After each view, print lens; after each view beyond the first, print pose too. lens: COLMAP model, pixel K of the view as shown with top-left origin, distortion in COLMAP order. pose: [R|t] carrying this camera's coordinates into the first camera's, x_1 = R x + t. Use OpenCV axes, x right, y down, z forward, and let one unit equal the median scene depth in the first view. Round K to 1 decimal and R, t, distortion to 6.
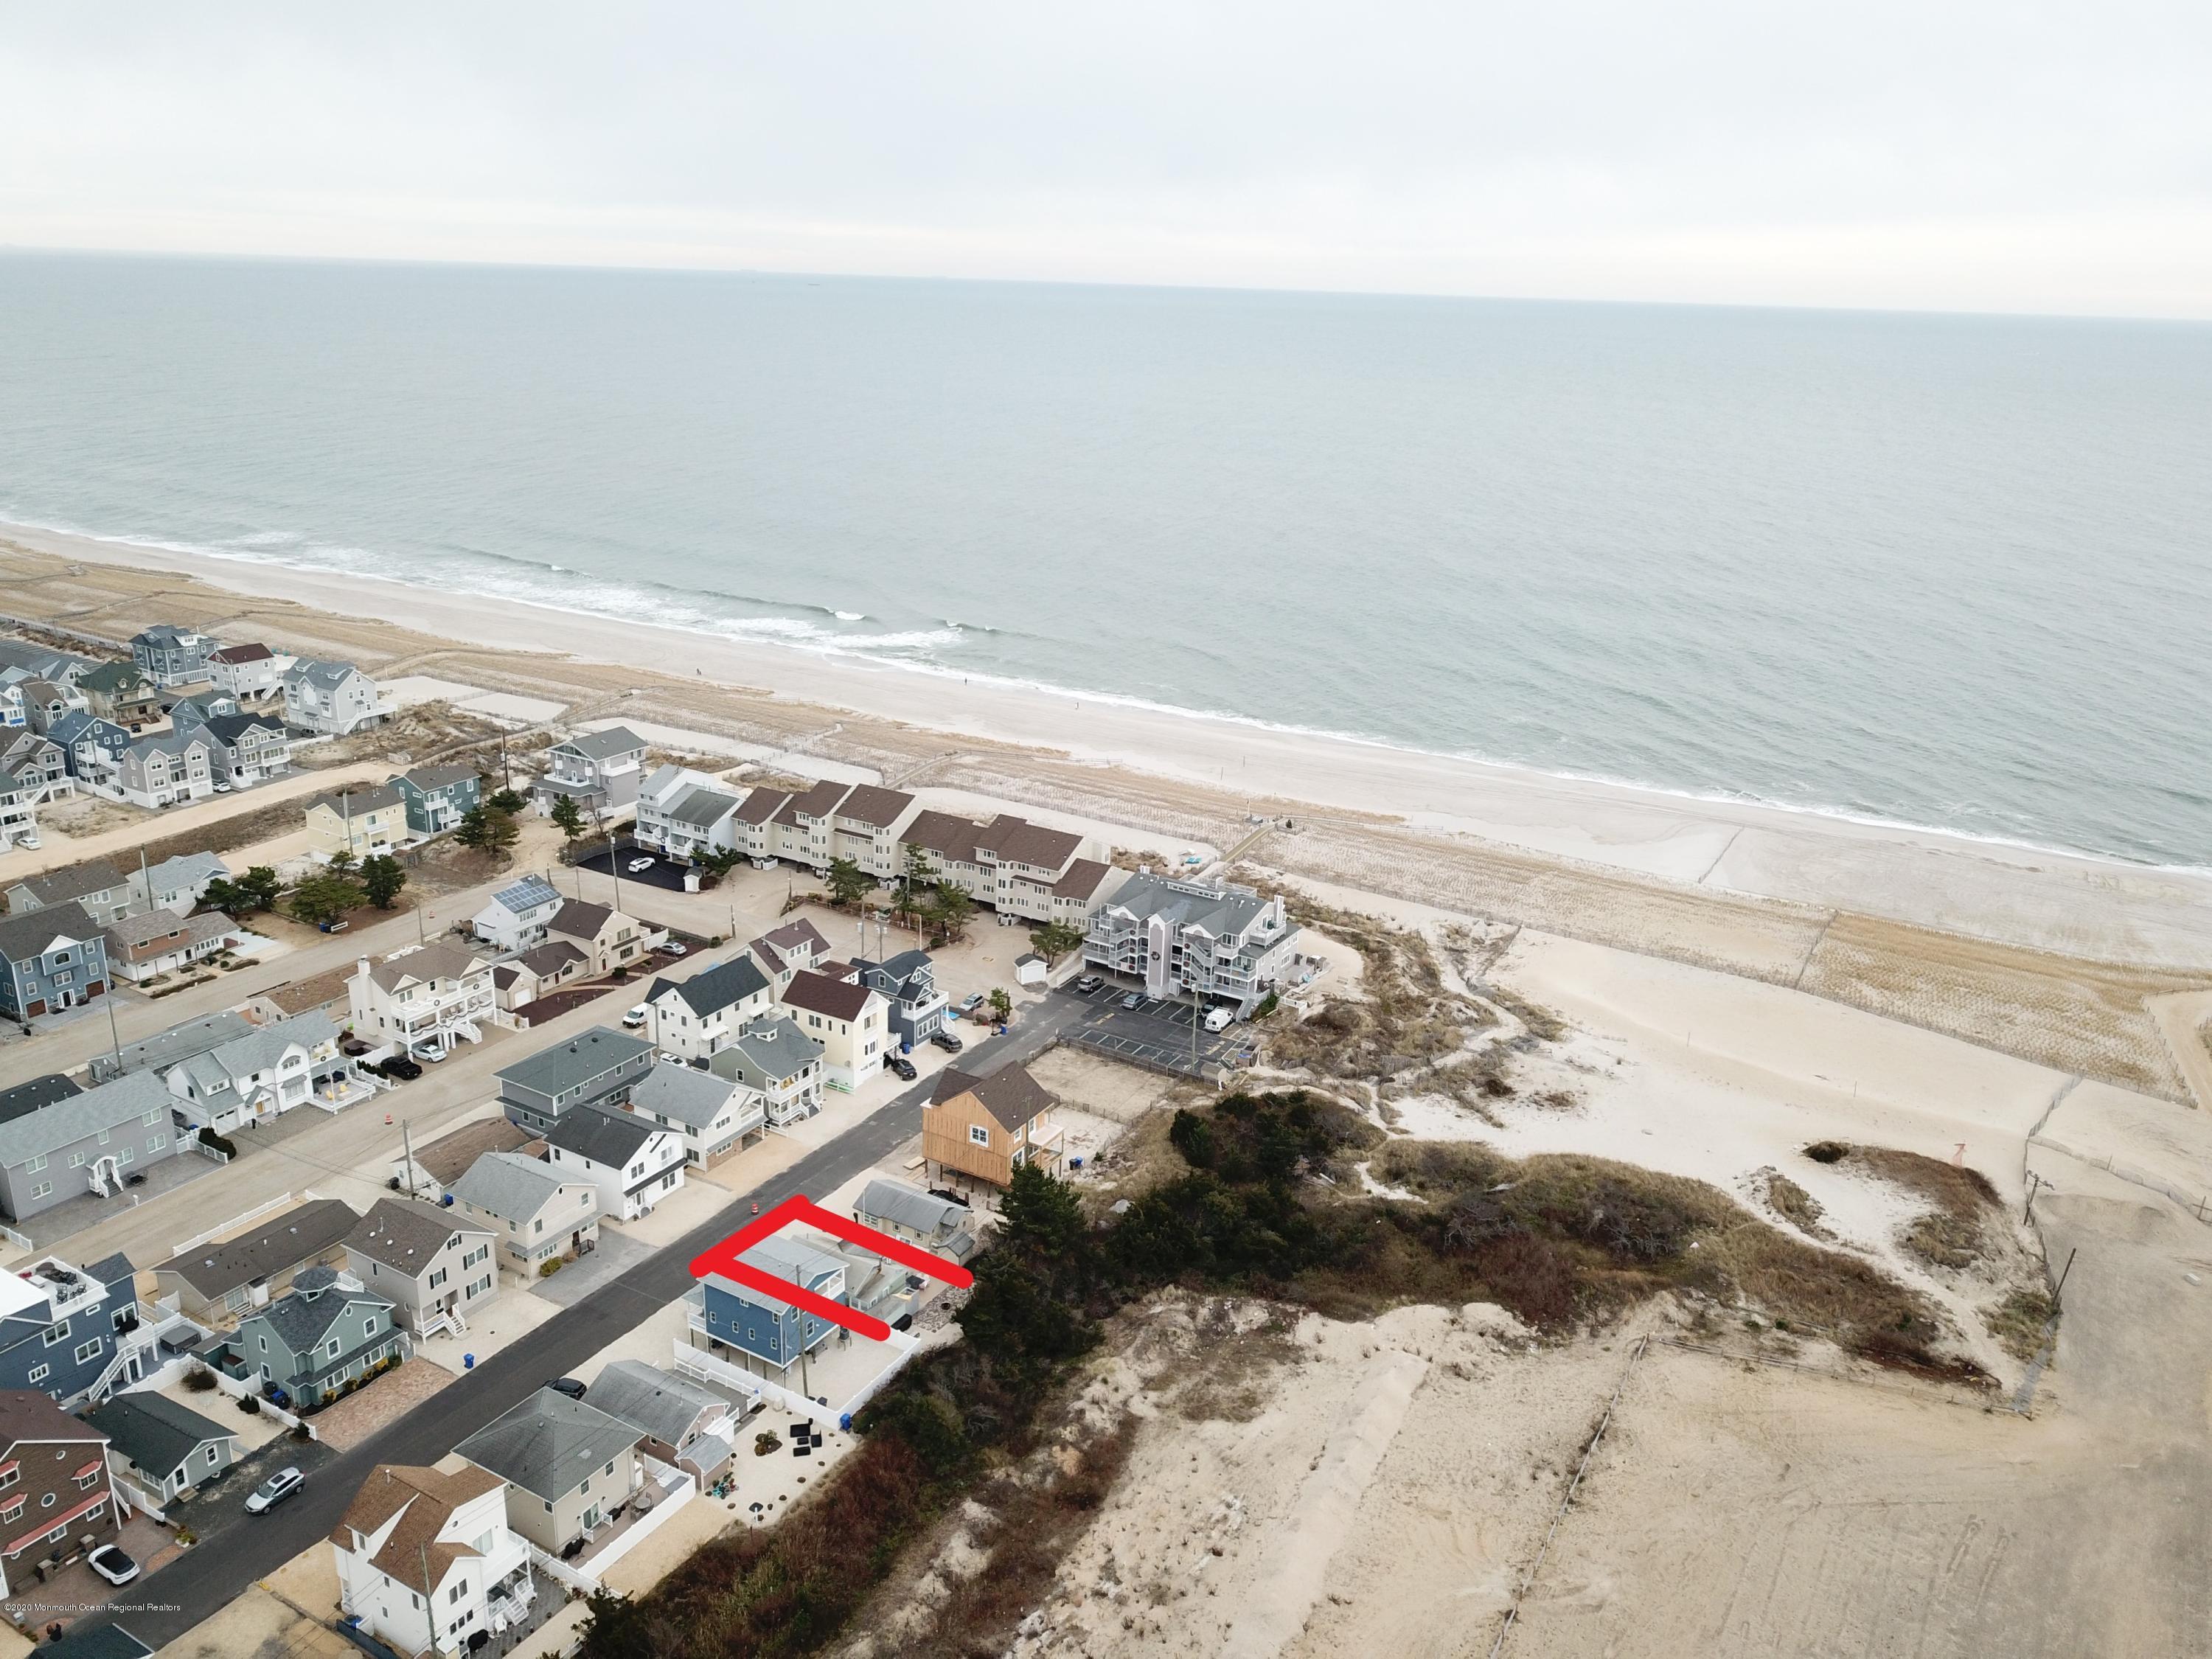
lens RADIAL K [[1699.8, 0, 1106.0], [0, 1699.8, 829.5], [0, 0, 1]] dist [0.011918, 0.003308]
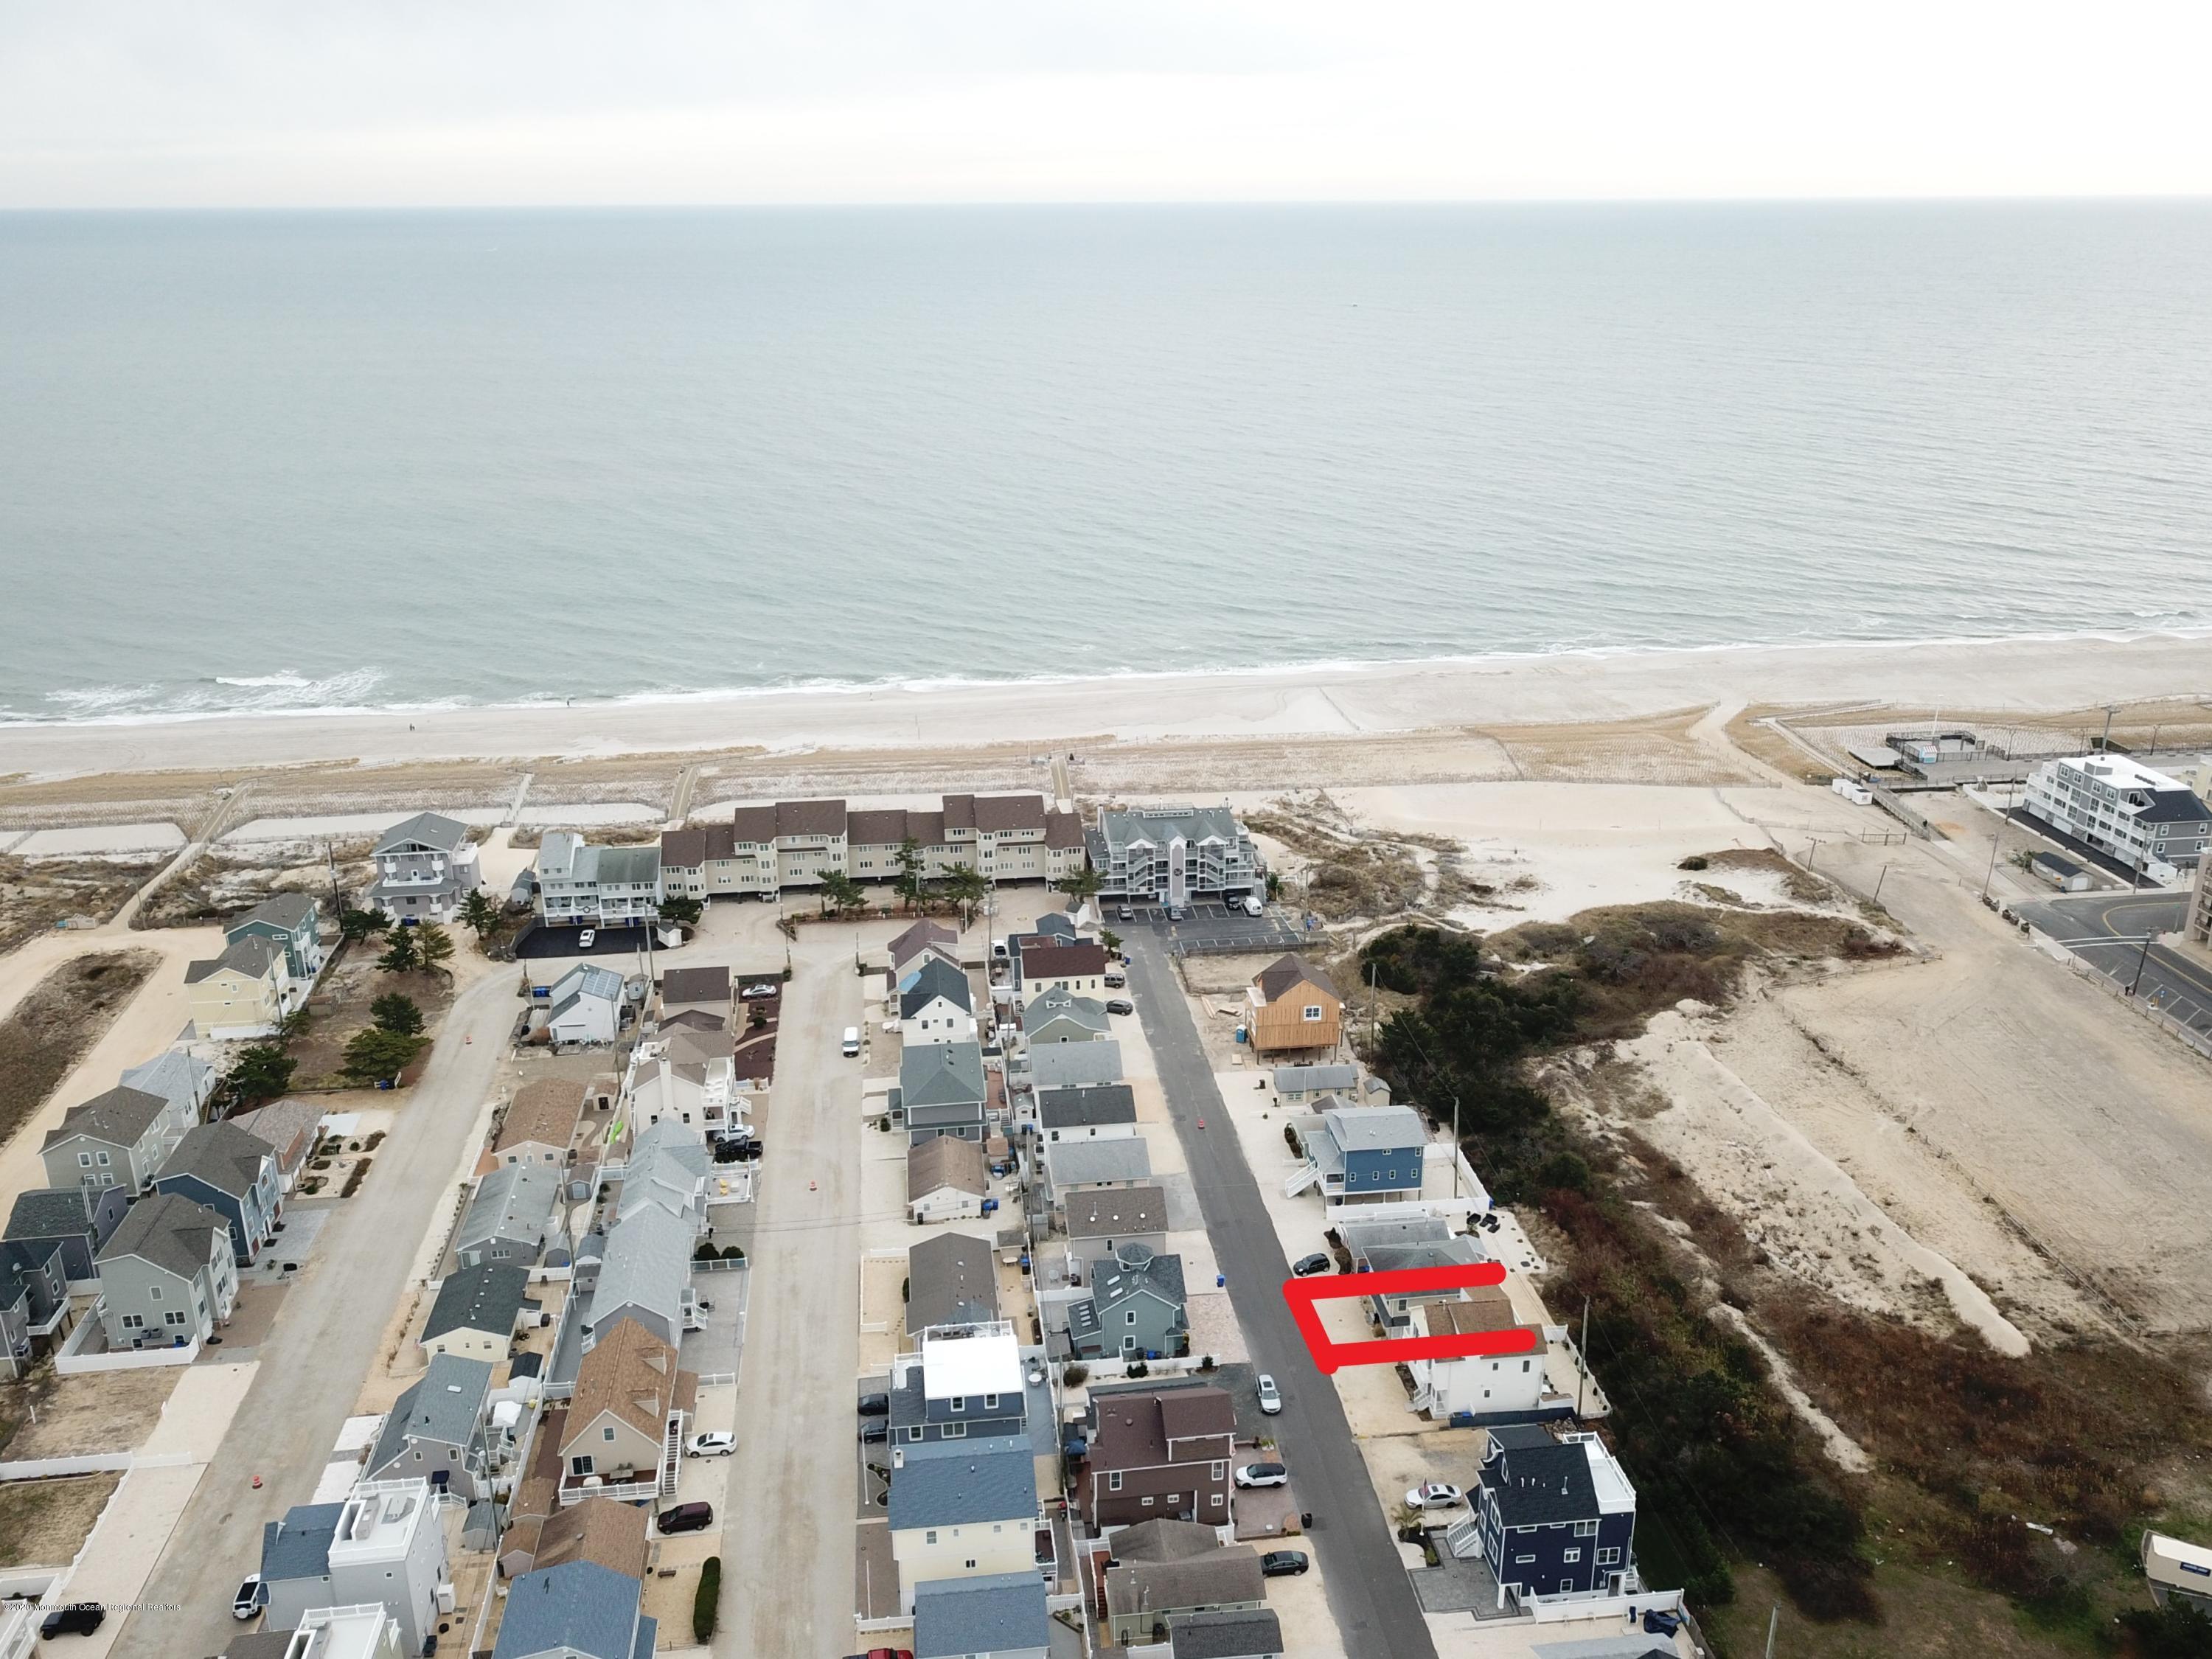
lens RADIAL K [[1808.1, 0, 1106.0], [0, 1808.1, 829.5], [0, 0, 1]] dist [0.005286, 0.001578]
pose [[0.791942, -0.238131, 0.562247, -0.719918], [0.219151, 0.970315, 0.102282, -0.094447], [-0.569913, 0.042215, 0.820620, -0.001554]]
